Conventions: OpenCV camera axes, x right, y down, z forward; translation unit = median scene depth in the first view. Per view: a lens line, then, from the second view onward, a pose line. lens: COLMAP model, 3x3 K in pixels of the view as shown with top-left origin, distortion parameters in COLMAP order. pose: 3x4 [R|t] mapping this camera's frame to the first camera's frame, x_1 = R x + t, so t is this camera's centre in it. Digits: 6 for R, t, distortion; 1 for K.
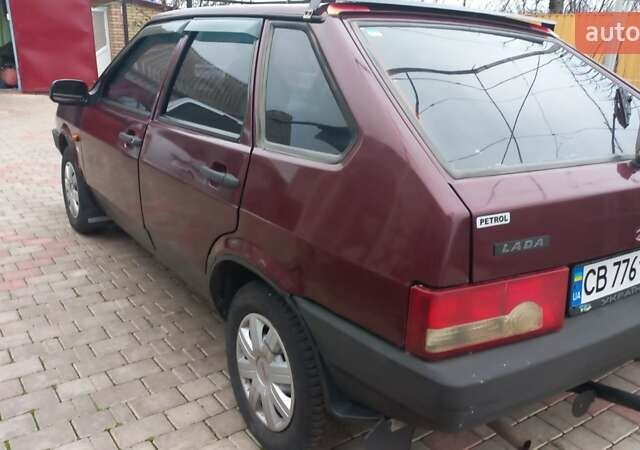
lens RADIAL K [[570.1, 0, 332.0], [0, 570.1, 225.3], [0, 0, 1]] dist [0.103972, -0.153098]
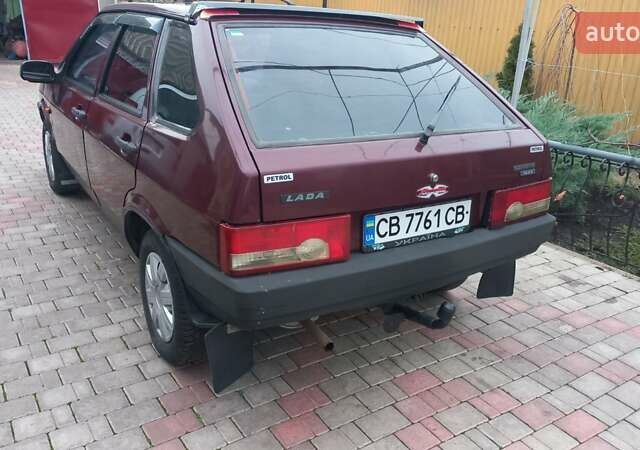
lens RADIAL K [[570.1, 0, 332.0], [0, 570.1, 225.3], [0, 0, 1]] dist [0.103972, -0.153098]
pose [[0.999180, 0.017974, -0.036285, 0.314833], [-0.016212, 0.998701, 0.048299, 0.024953], [0.037106, -0.047671, 0.998174, -0.271269]]
